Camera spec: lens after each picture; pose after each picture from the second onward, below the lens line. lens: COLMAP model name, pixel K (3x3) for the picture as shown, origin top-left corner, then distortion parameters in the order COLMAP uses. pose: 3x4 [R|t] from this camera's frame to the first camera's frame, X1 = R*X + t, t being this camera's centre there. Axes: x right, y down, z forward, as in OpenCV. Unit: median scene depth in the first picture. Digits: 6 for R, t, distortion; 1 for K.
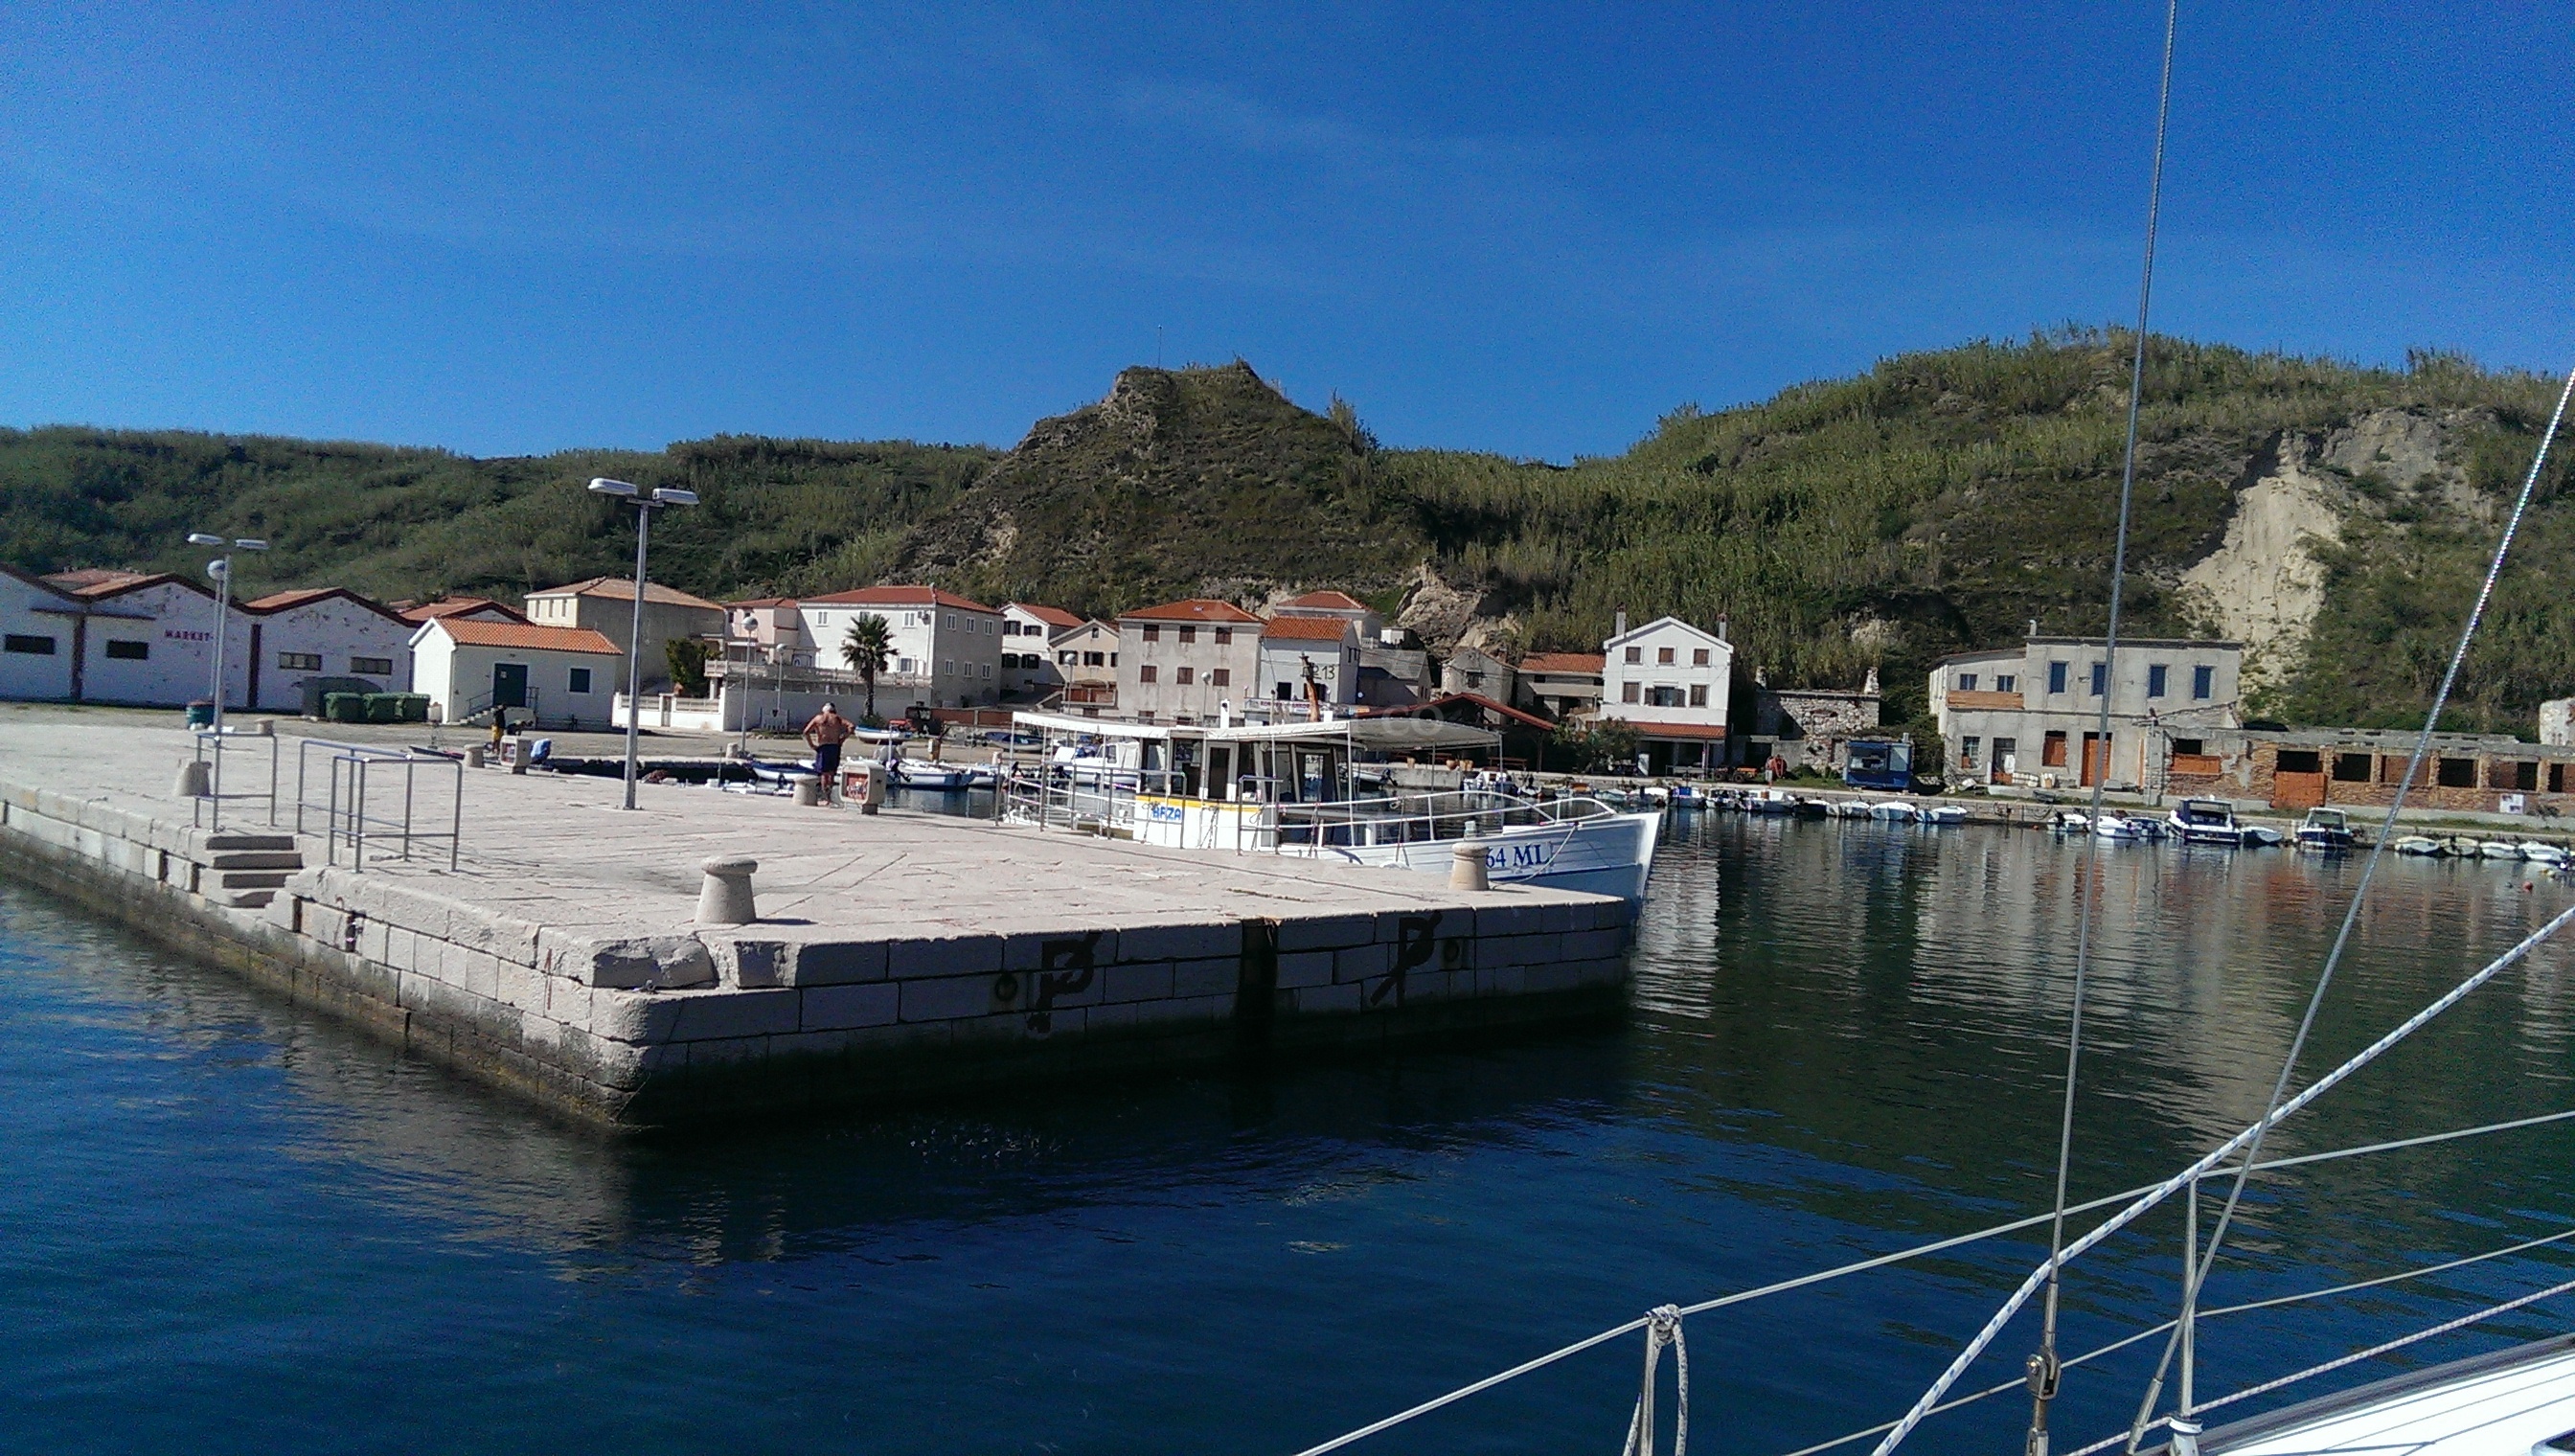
lens RADIAL K [[1849.3, 0, 1291.9], [0, 1849.3, 742.7], [0, 0, 1]] dist [0.117432, -0.182537]
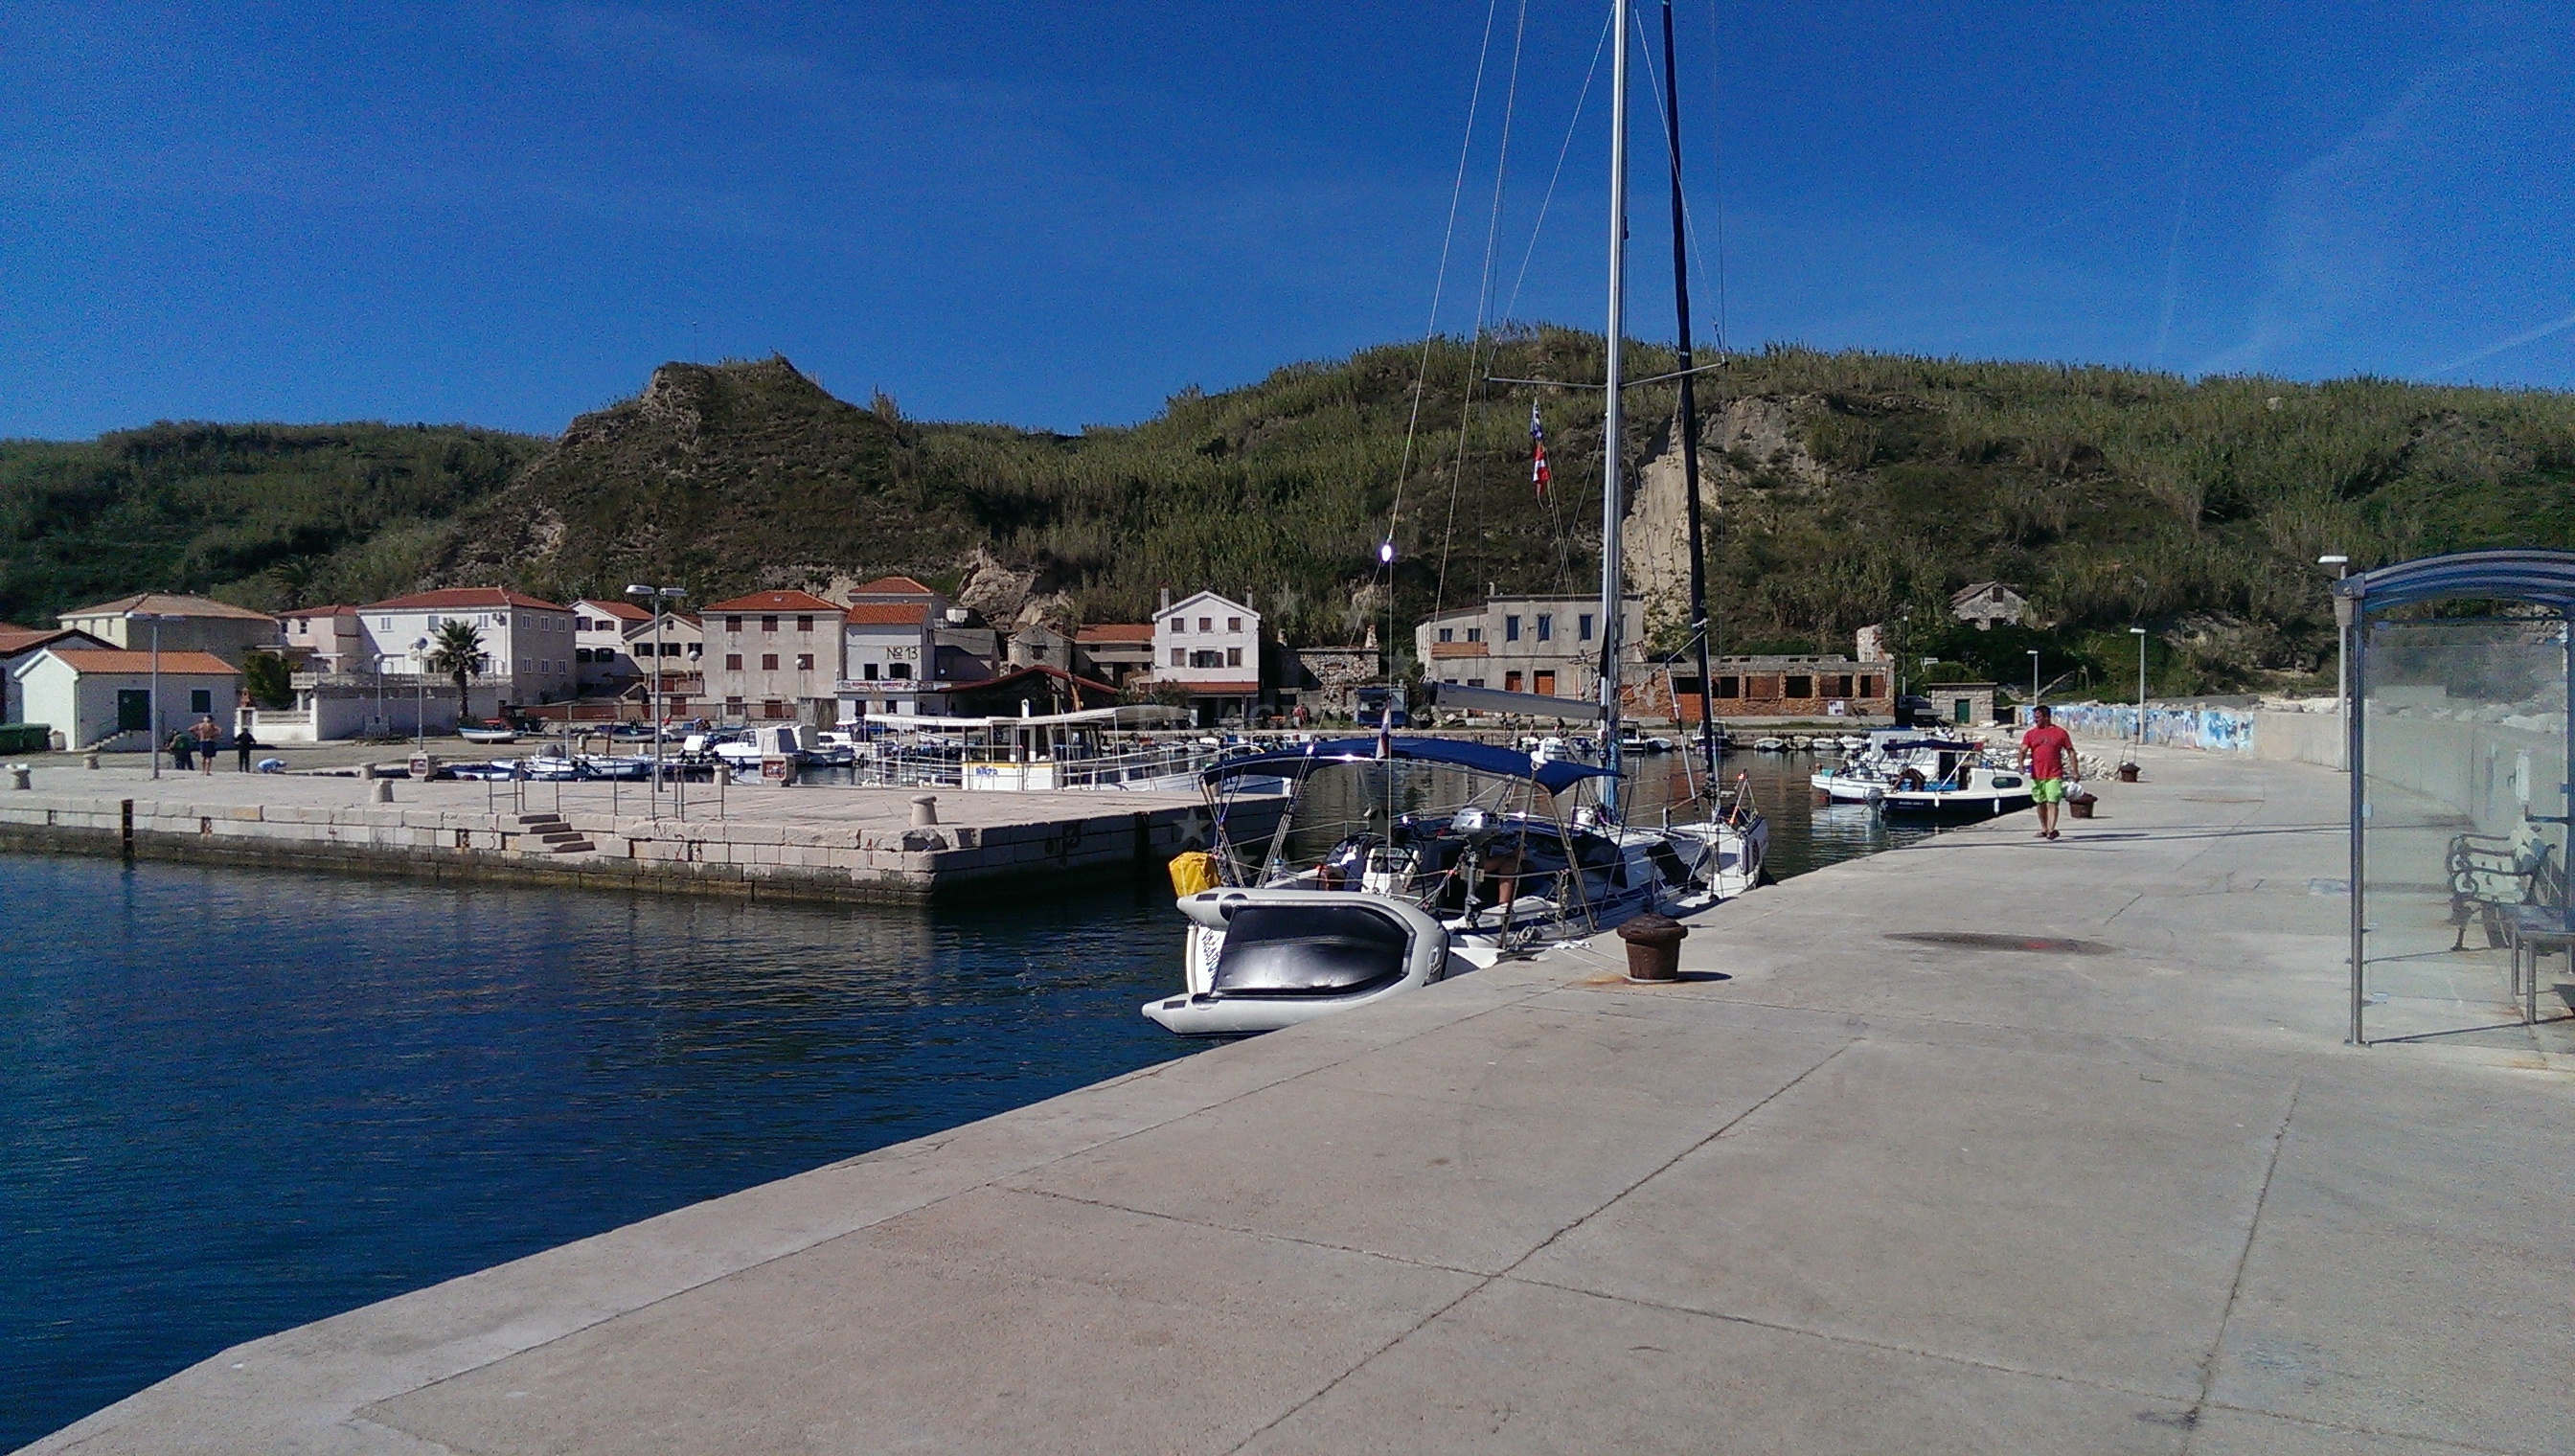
lens RADIAL K [[1849.3, 0, 1291.9], [0, 1849.3, 742.7], [0, 0, 1]] dist [0.117432, -0.182537]
pose [[0.963973, -0.064965, 0.257946, -0.047627], [0.059105, 0.997788, 0.030418, -0.004366], [-0.259352, -0.014077, 0.965680, -0.129835]]
